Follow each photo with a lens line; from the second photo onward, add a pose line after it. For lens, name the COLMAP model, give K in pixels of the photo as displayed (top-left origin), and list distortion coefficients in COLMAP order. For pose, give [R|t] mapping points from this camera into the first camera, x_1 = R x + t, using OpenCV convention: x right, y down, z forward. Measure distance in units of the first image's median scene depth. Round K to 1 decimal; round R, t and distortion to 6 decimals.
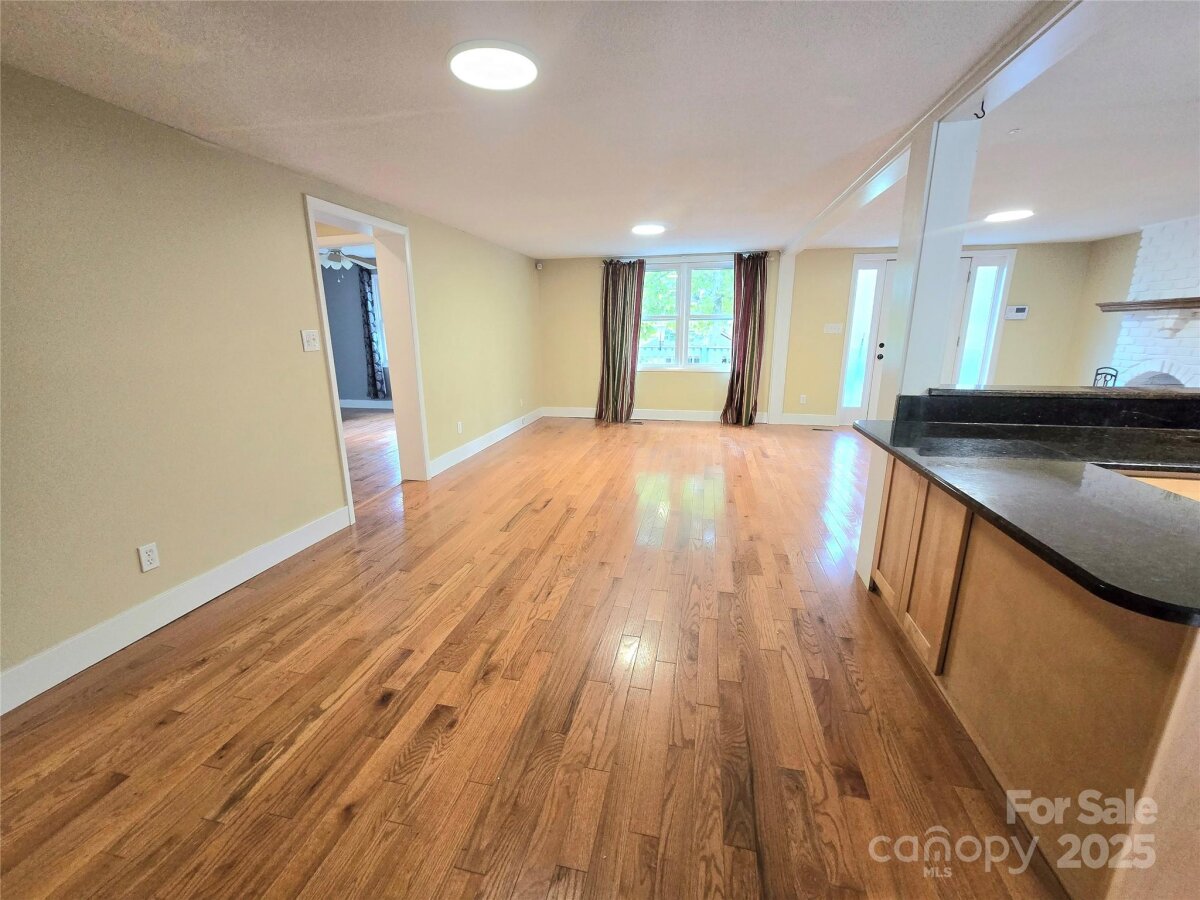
lens RADIAL K [[491.3, 0, 599.1], [0, 491.3, 451.4], [0, 0, 1]] dist [-0.002711, 0.000500]
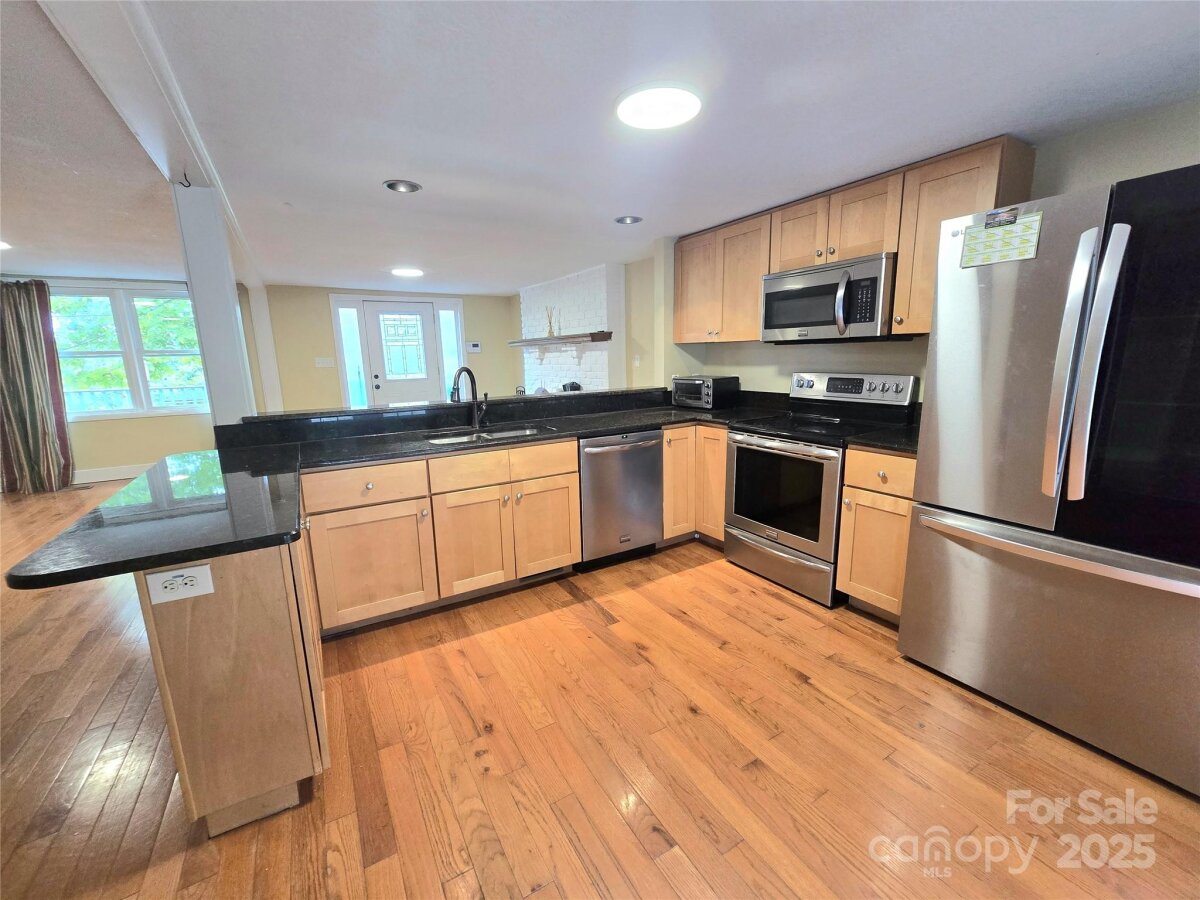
lens RADIAL K [[491.3, 0, 599.3], [0, 491.3, 448.7], [0, 0, 1]] dist [-0.002711, 0.000500]
pose [[0.731724, -0.138196, 0.667445, 0.252579], [0.183106, 0.983089, 0.002810, 0.043616], [-0.656546, 0.120158, 0.744654, -0.177949]]
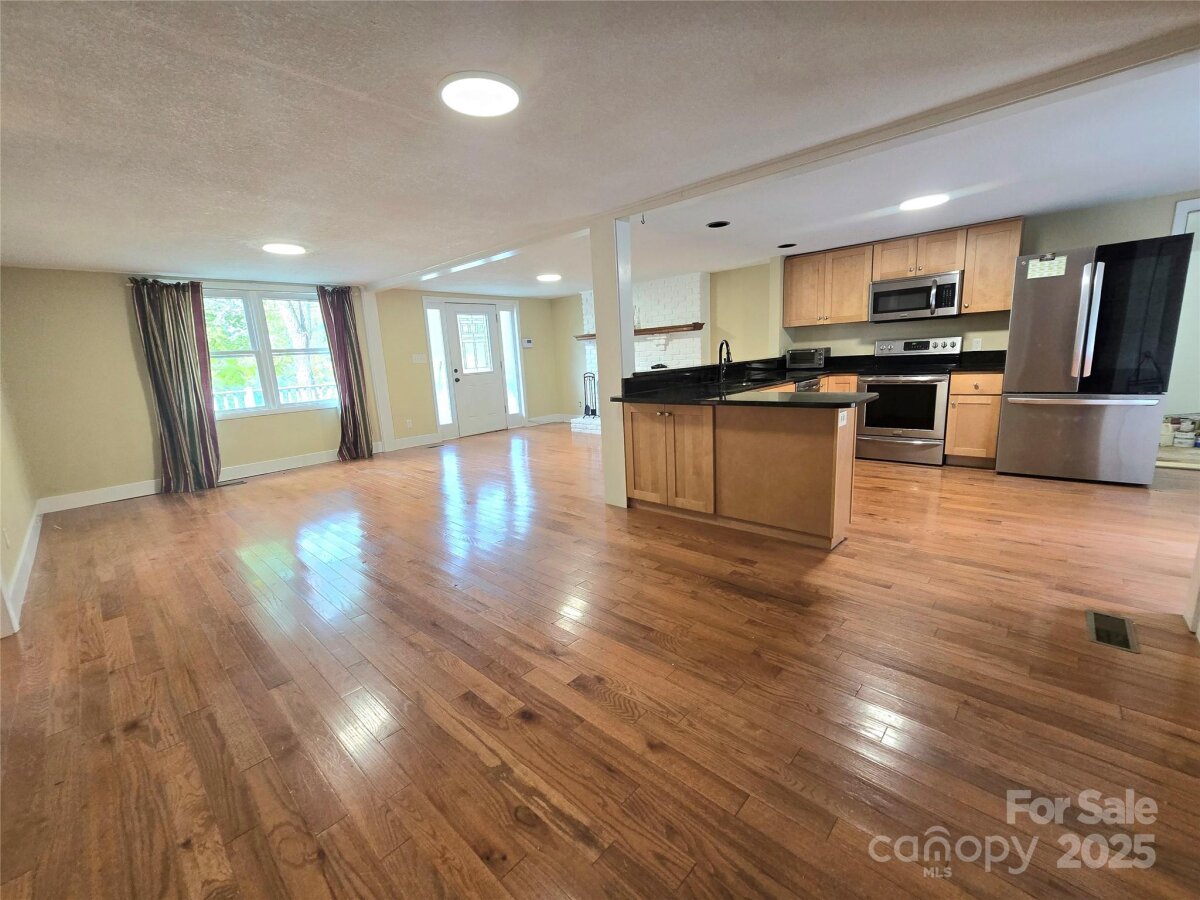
lens RADIAL K [[491.3, 0, 599.2], [0, 491.3, 449.7], [0, 0, 1]] dist [-0.002711, 0.000500]
pose [[0.510965, -0.184037, 0.839670, -0.418657], [0.261196, 0.963867, 0.052313, 0.002990], [-0.818958, 0.192589, 0.540572, 0.117416]]
